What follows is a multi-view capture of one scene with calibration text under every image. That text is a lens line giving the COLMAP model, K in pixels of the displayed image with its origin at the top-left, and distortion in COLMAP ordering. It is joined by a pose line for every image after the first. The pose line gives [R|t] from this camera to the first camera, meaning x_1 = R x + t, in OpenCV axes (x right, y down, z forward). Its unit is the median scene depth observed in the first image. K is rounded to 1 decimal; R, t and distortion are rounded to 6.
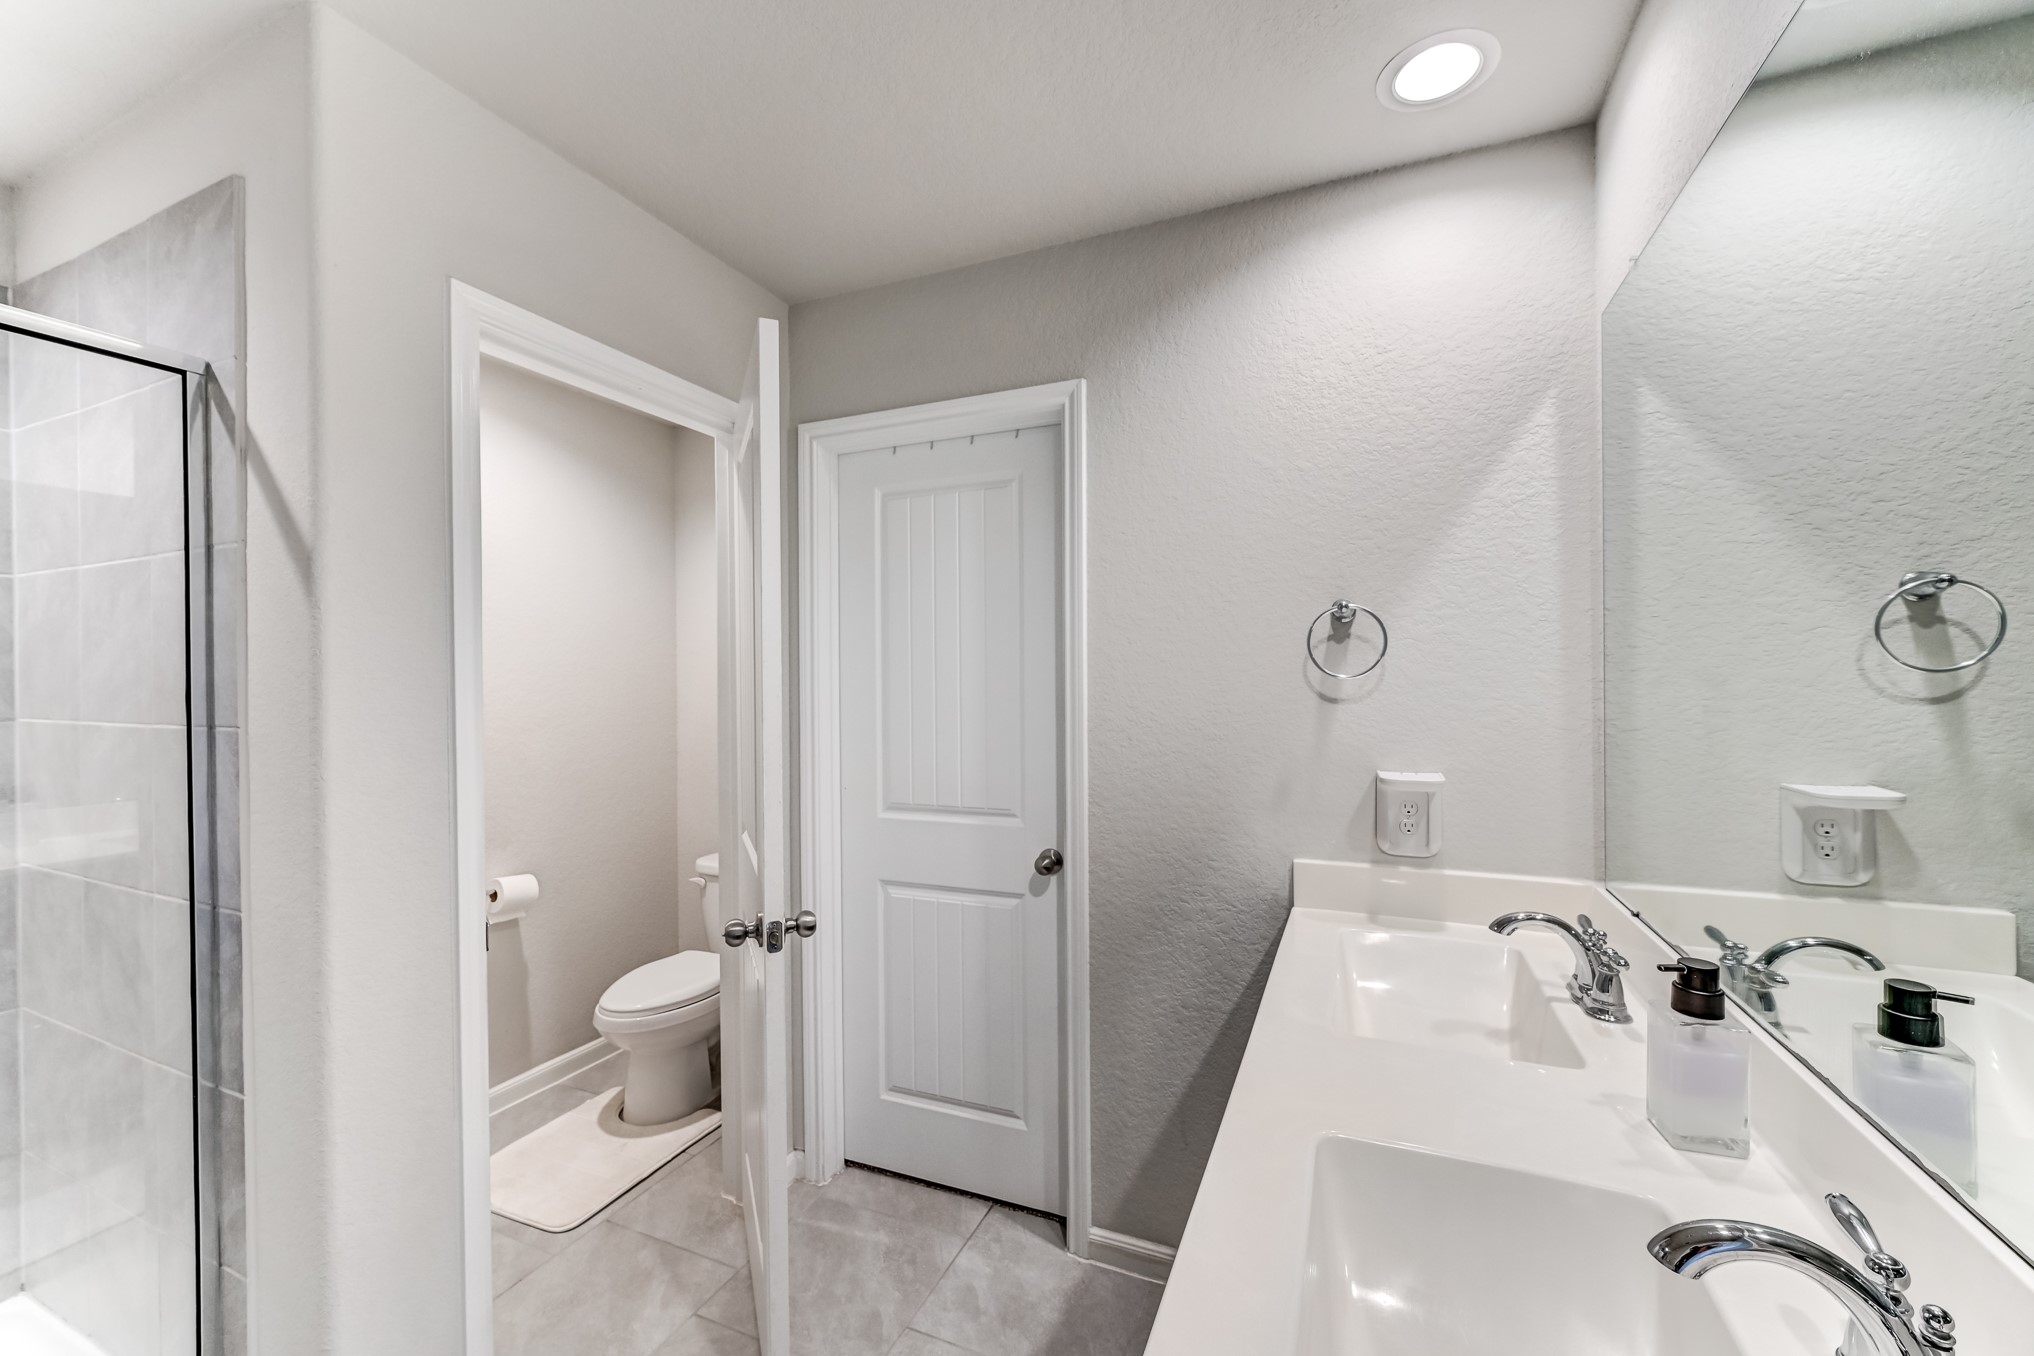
lens RADIAL K [[815.7, 0, 1009.6], [0, 815.7, 679.1], [0, 0, 1]] dist [-0.002270, -0.000018]
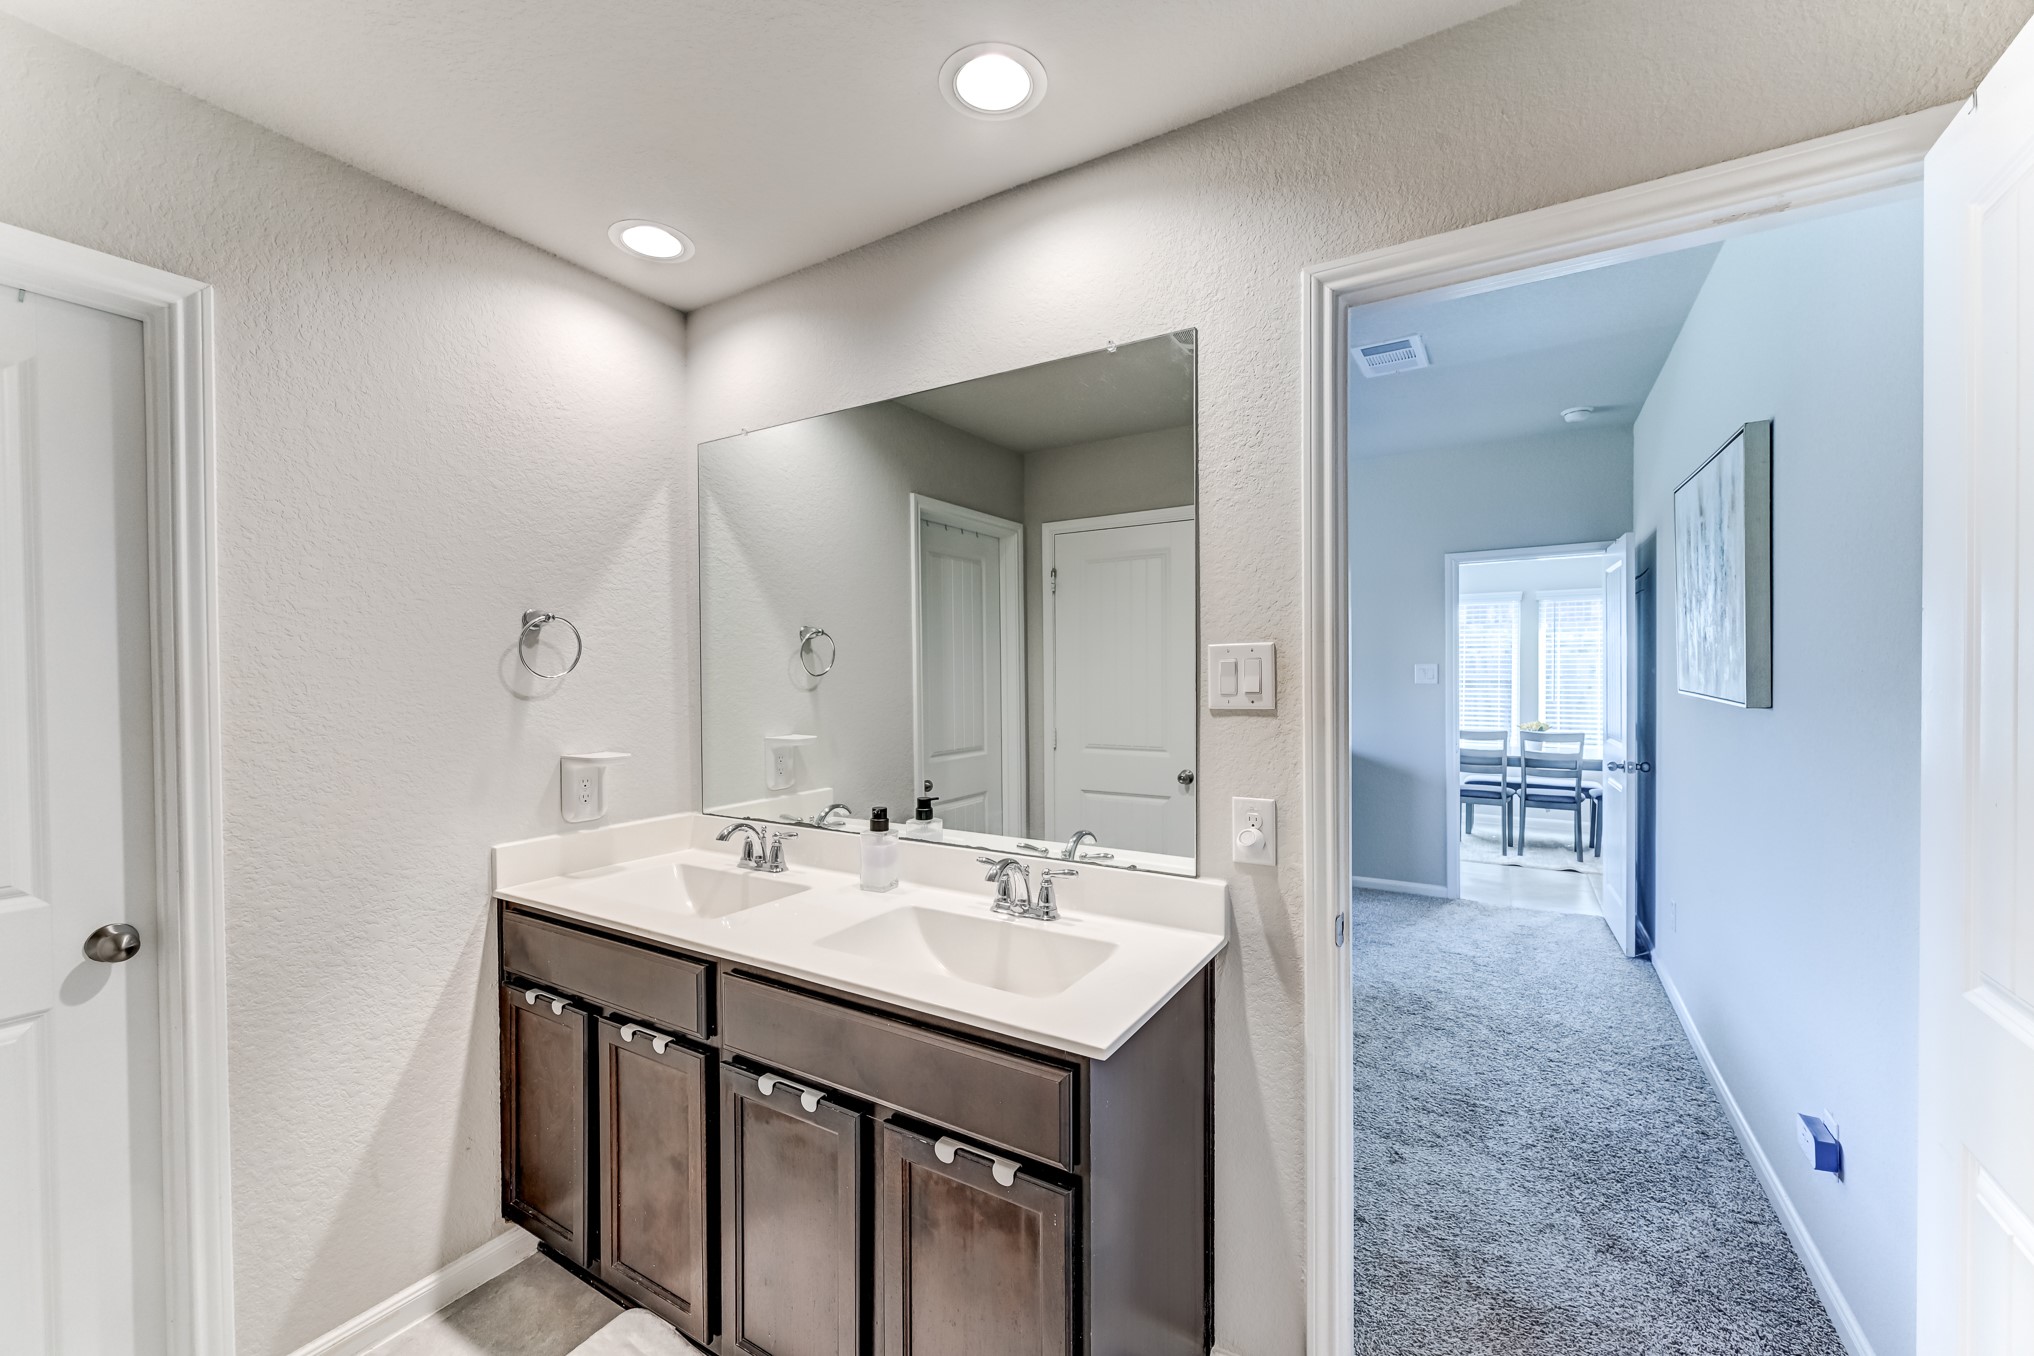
lens RADIAL K [[815.7, 0, 1006.3], [0, 815.7, 678.5], [0, 0, 1]] dist [-0.002270, -0.000018]
pose [[0.136106, 0.006903, 0.990670, -0.653210], [0.007934, 0.999936, -0.008057, 0.013751], [-0.990663, 0.008956, 0.136042, 0.188323]]
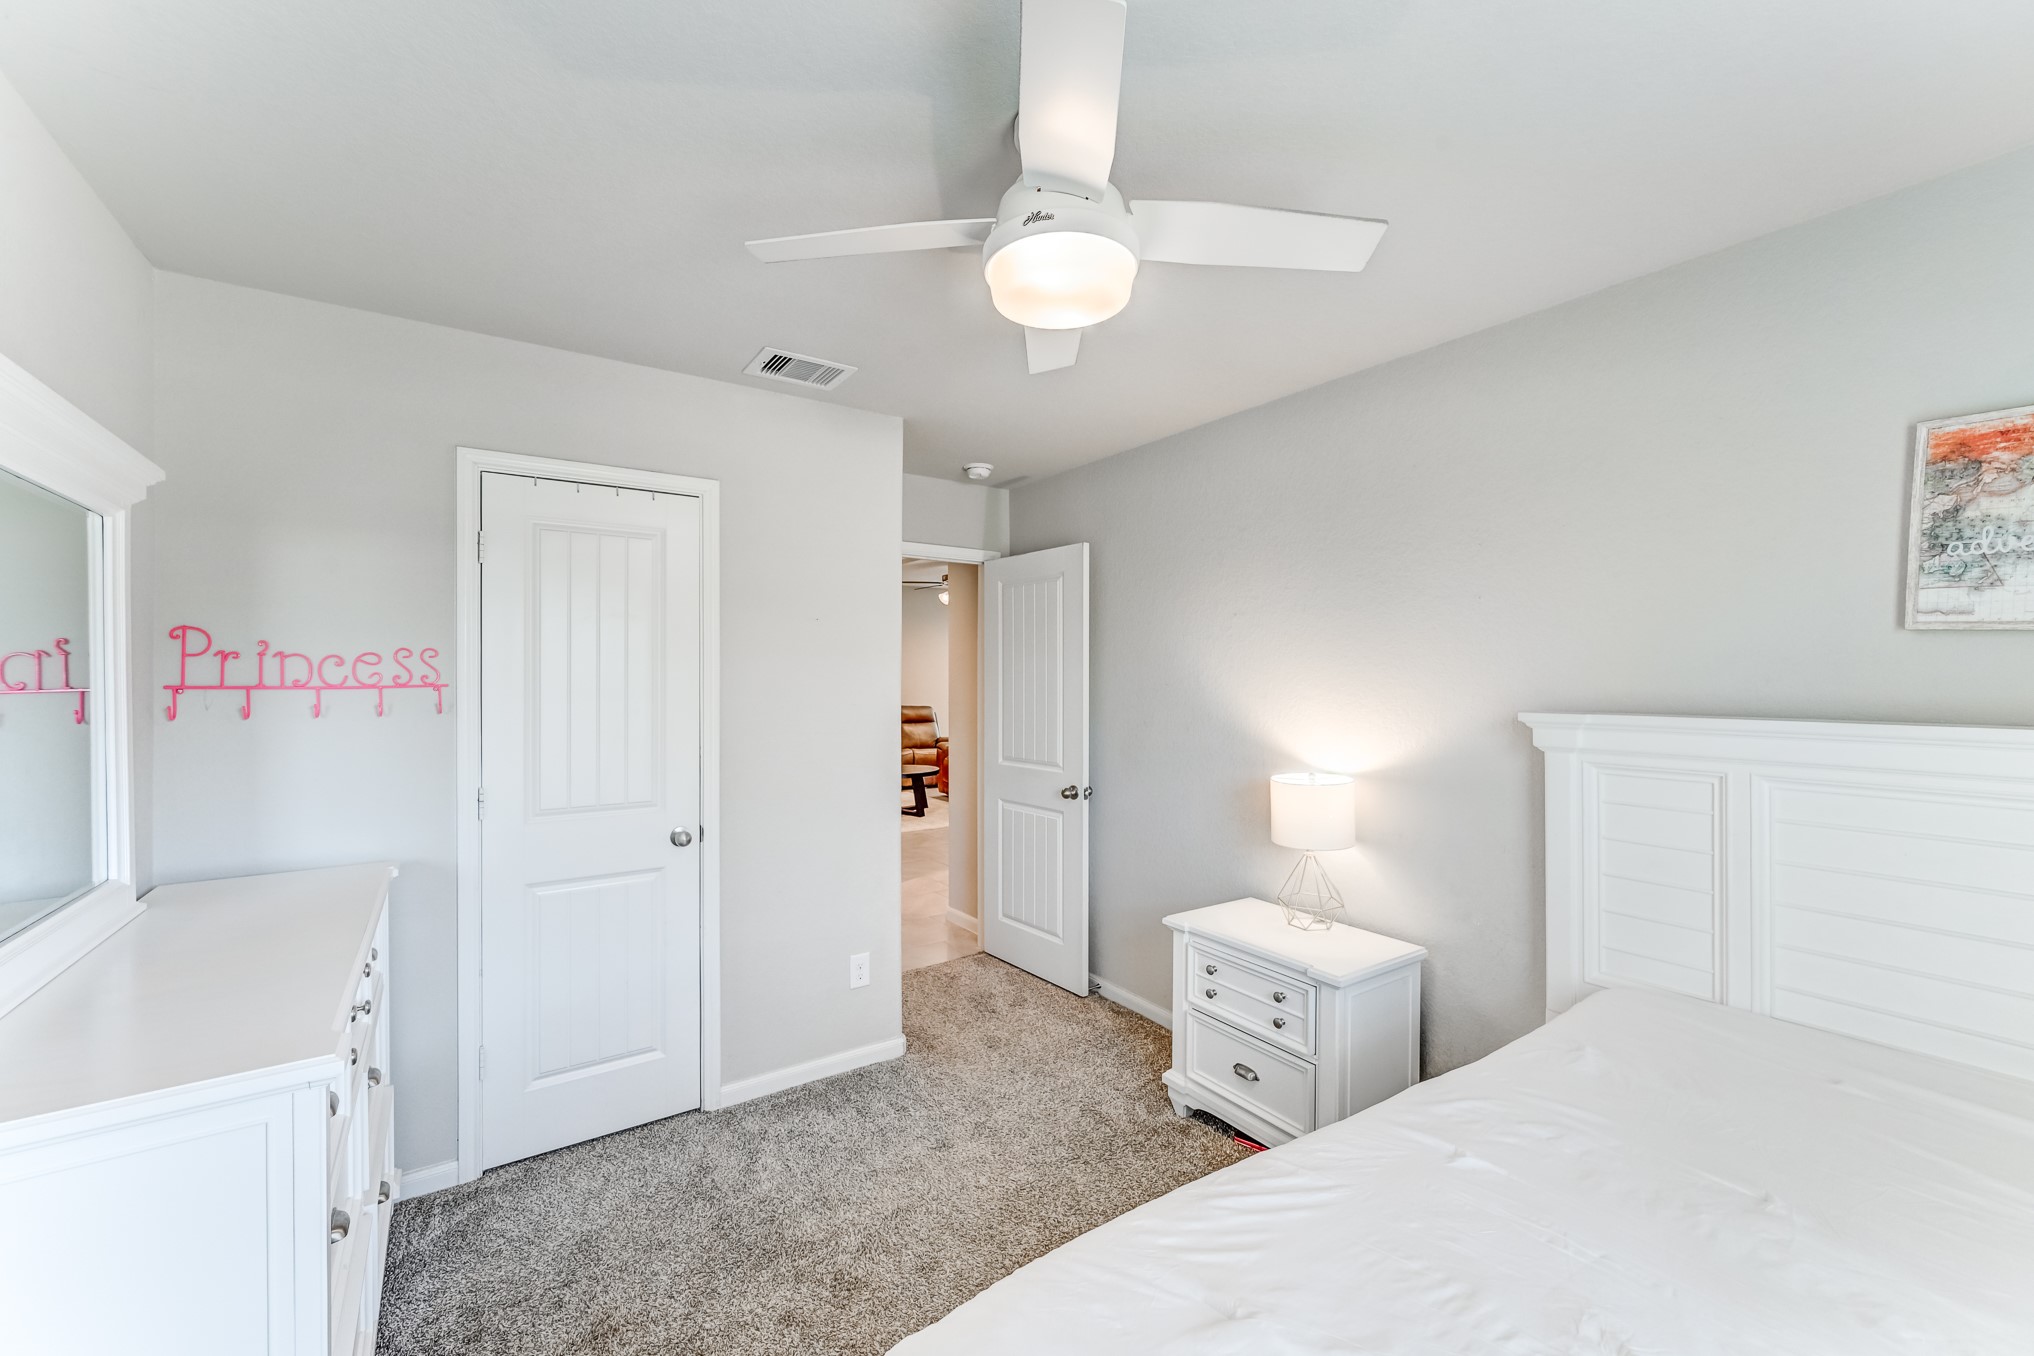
lens RADIAL K [[815.7, 0, 1016.3], [0, 815.7, 682.2], [0, 0, 1]] dist [-0.002270, -0.000018]
pose [[0.852883, 0.020877, -0.521684, 1.041332], [-0.023777, 0.999717, 0.001135, -0.014527], [0.521560, 0.011437, 0.853138, -0.677185]]
